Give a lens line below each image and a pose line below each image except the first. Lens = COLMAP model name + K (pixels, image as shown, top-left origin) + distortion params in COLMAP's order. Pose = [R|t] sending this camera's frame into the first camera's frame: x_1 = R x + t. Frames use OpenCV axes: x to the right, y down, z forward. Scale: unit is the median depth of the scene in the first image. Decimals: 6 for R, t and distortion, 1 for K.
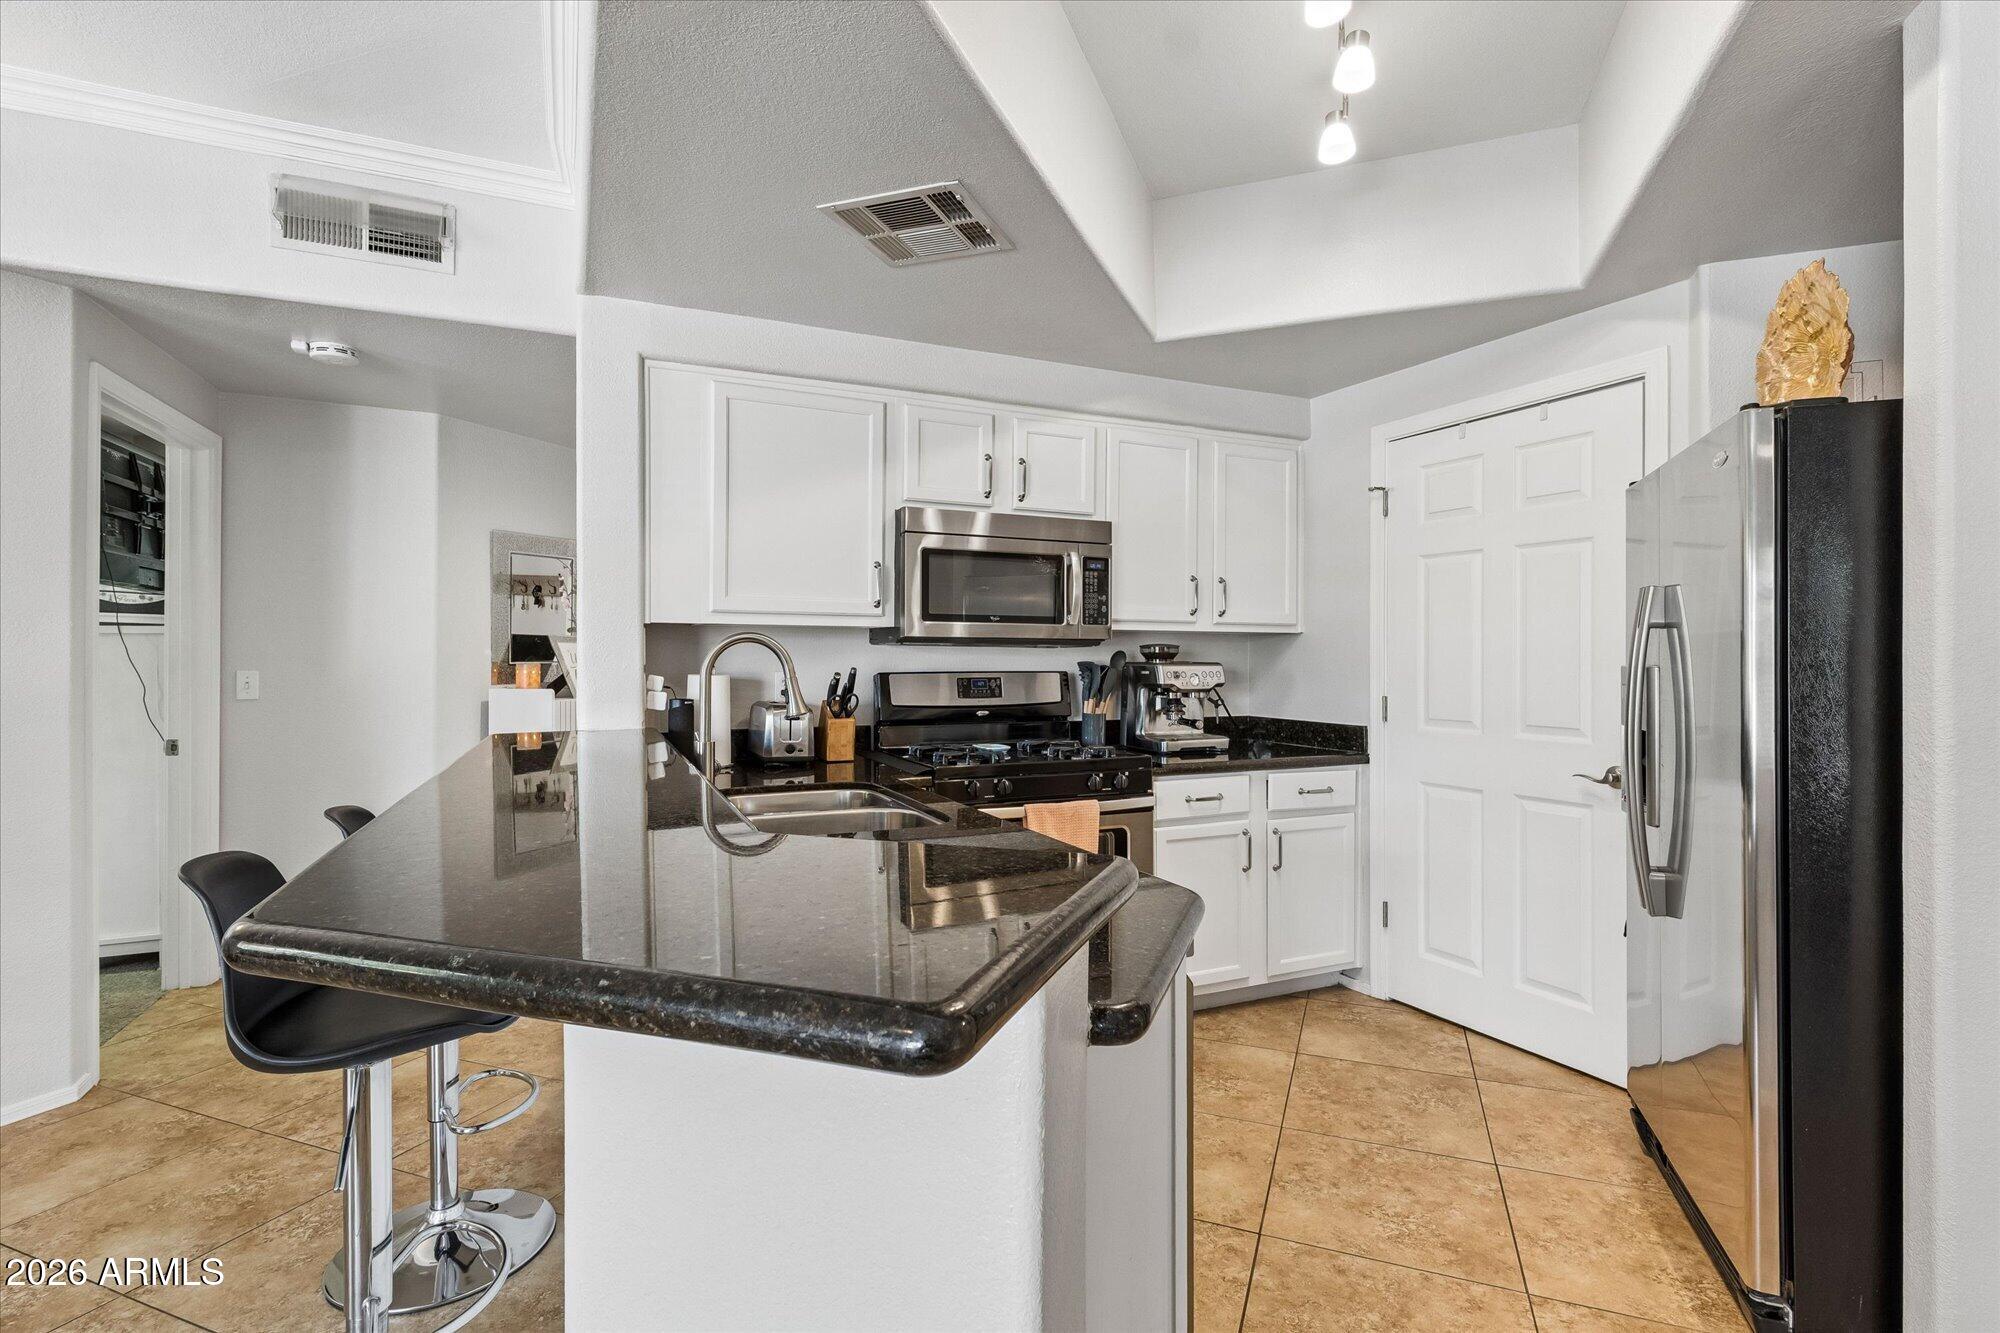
lens RADIAL K [[924.5, 0, 1005.1], [0, 924.5, 662.6], [0, 0, 1]] dist [-0.002323, -0.002781]
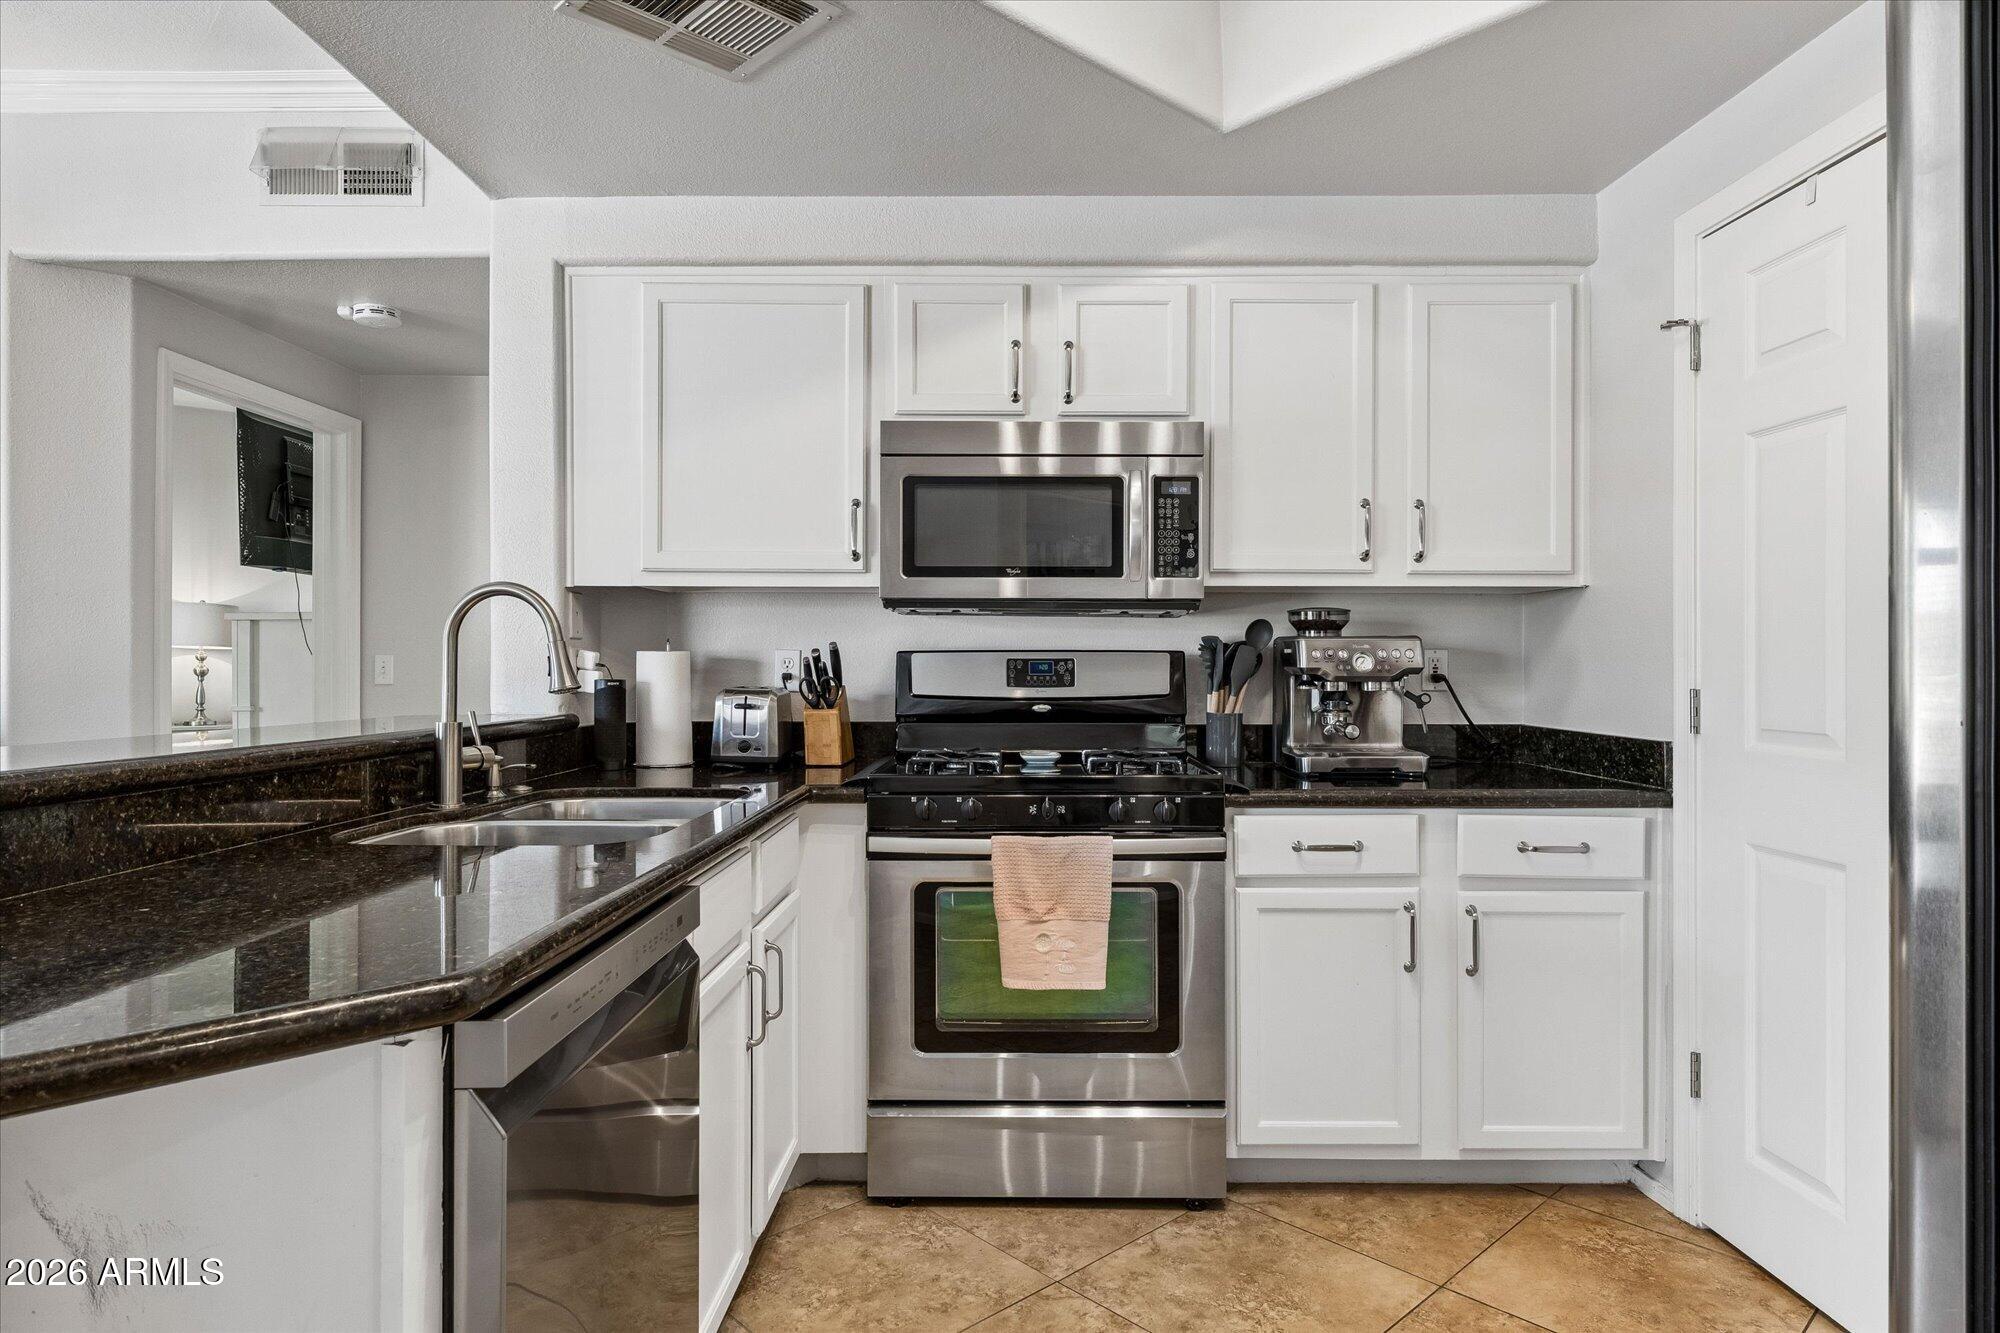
lens RADIAL K [[1130.7, 0, 1004.2], [0, 1130.7, 663.8], [0, 0, 1]] dist [-0.006460, -0.000832]
pose [[0.910291, -0.000252, -0.413969, 0.324314], [-0.001326, 0.999993, -0.003526, 0.024800], [0.413967, 0.003758, 0.910284, 0.204811]]
